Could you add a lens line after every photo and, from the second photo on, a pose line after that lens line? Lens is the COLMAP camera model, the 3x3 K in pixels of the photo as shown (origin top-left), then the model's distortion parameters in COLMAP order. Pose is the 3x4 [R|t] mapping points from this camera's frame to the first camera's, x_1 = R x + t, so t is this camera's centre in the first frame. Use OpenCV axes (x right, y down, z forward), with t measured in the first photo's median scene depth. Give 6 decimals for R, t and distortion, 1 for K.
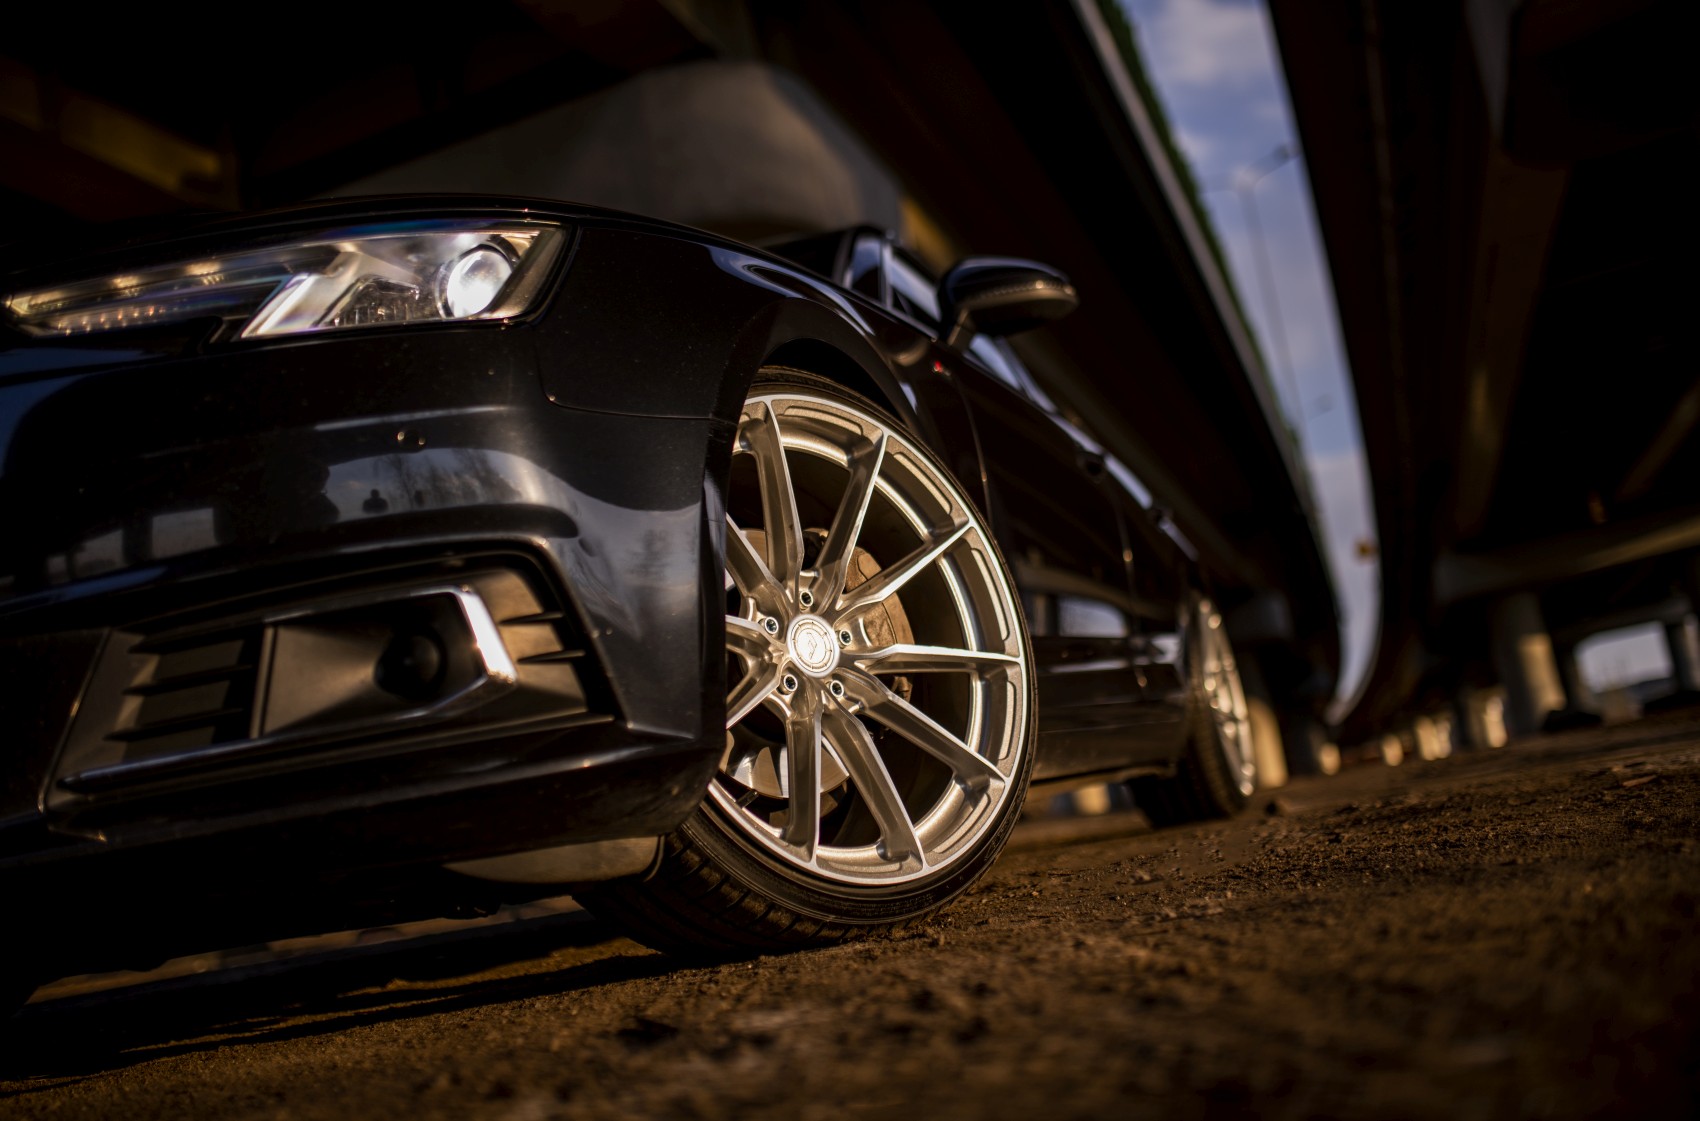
lens RADIAL K [[1689.3, 0, 845.9], [0, 1689.3, 508.5], [0, 0, 1]] dist [-0.015360, -0.004398]
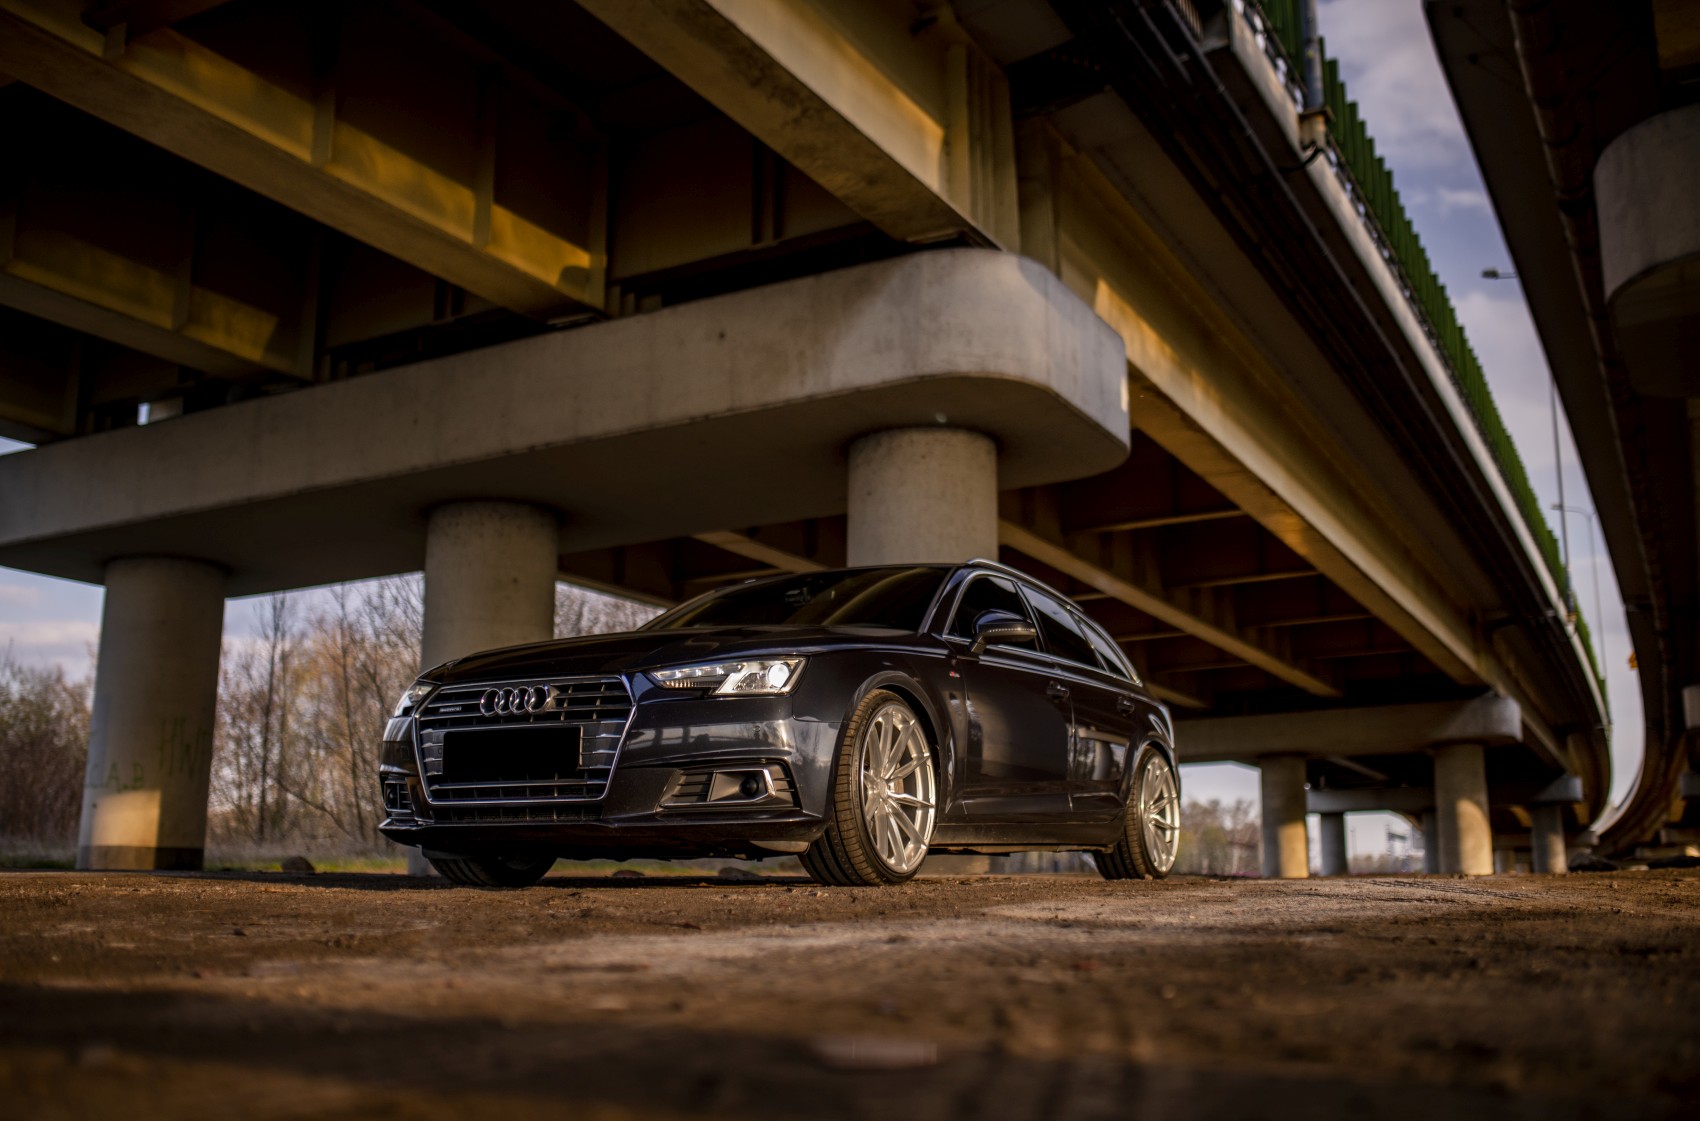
lens RADIAL K [[1705.5, 0, 843.1], [0, 1705.5, 550.6], [0, 0, 1]] dist [-0.014265, 0.025285]
pose [[0.978860, 0.136785, -0.152061, 0.325816], [-0.133910, 0.990568, 0.029042, -0.407652], [0.154599, -0.008066, 0.987944, -1.948872]]
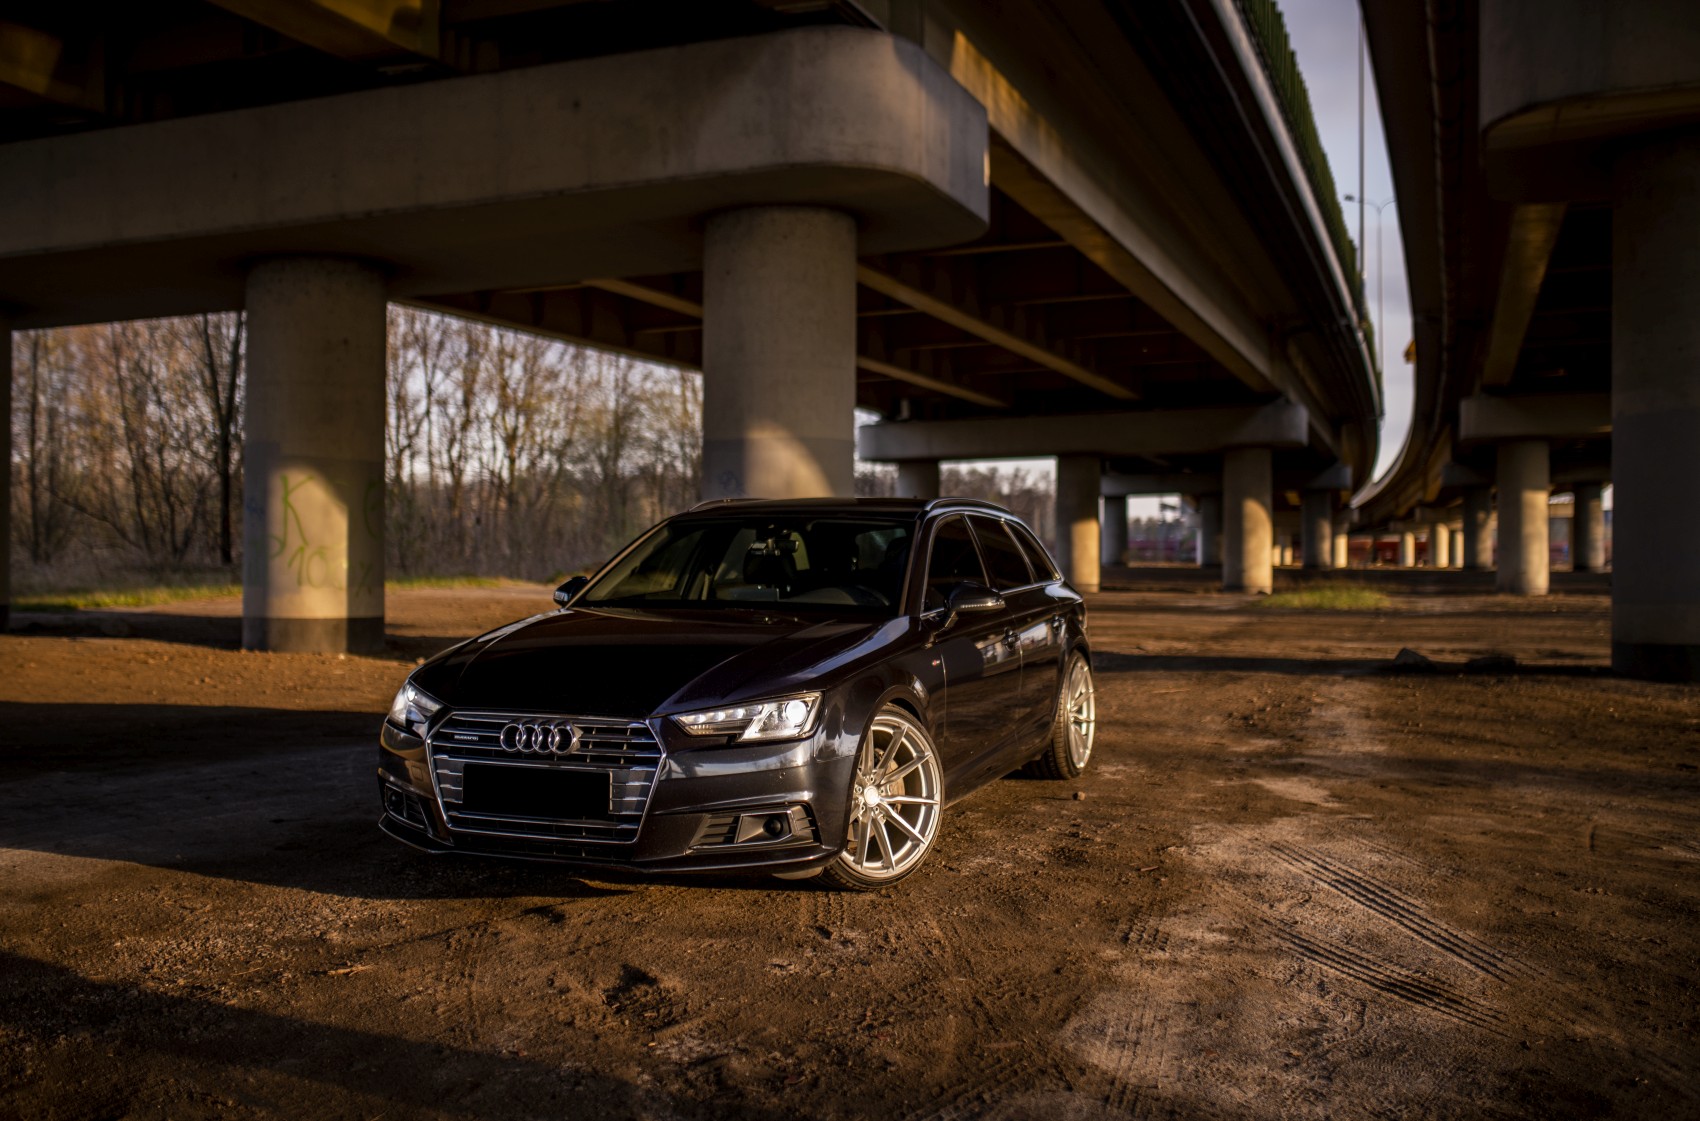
lens RADIAL K [[1734.3, 0, 850.0], [0, 1734.3, 560.5], [0, 0, 1]] dist [-0.008436, 0.027339]
pose [[0.986404, 0.164270, 0.004747, -0.144359], [-0.161754, 0.965382, 0.204629, -0.976949], [0.029032, -0.202615, 0.978828, -2.025047]]
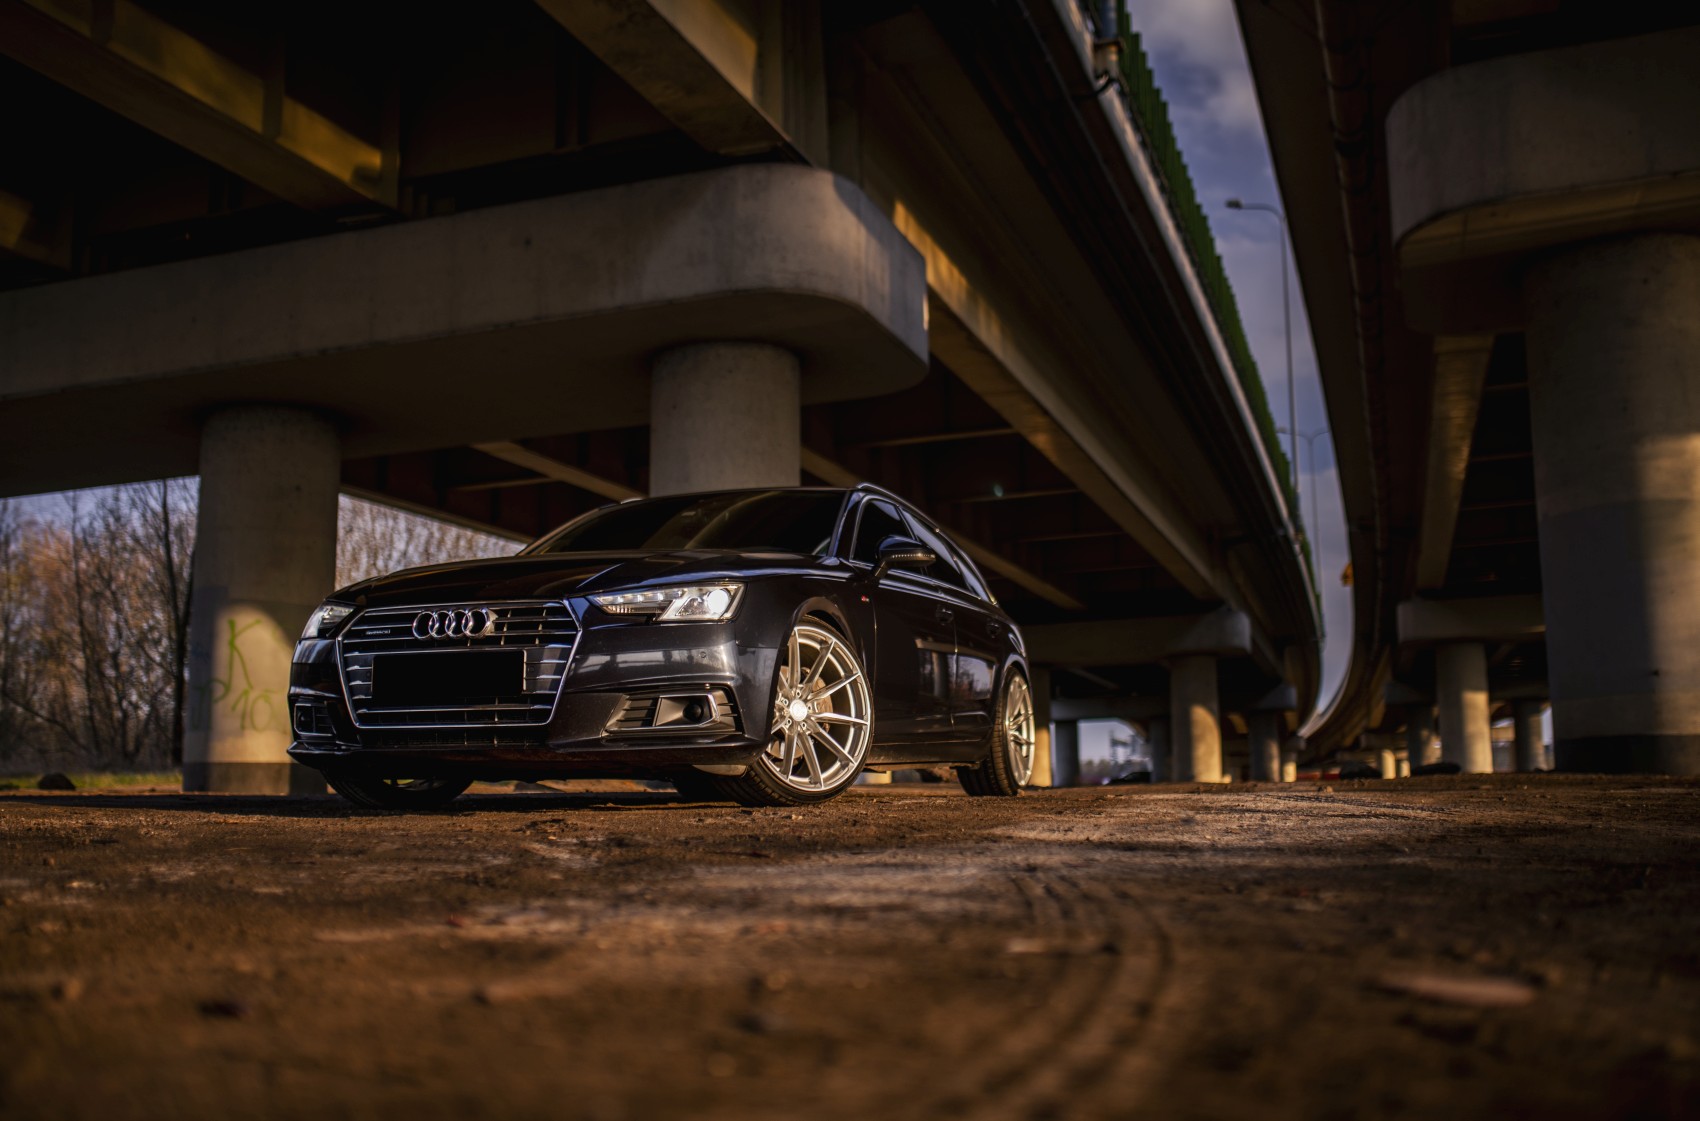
lens RADIAL K [[1705.5, 0, 843.1], [0, 1705.5, 550.6], [0, 0, 1]] dist [-0.014265, 0.025285]
pose [[0.987787, 0.155774, 0.003298, 0.004813], [-0.155691, 0.986002, 0.059671, -0.392177], [0.006044, -0.059455, 0.998213, -2.013644]]
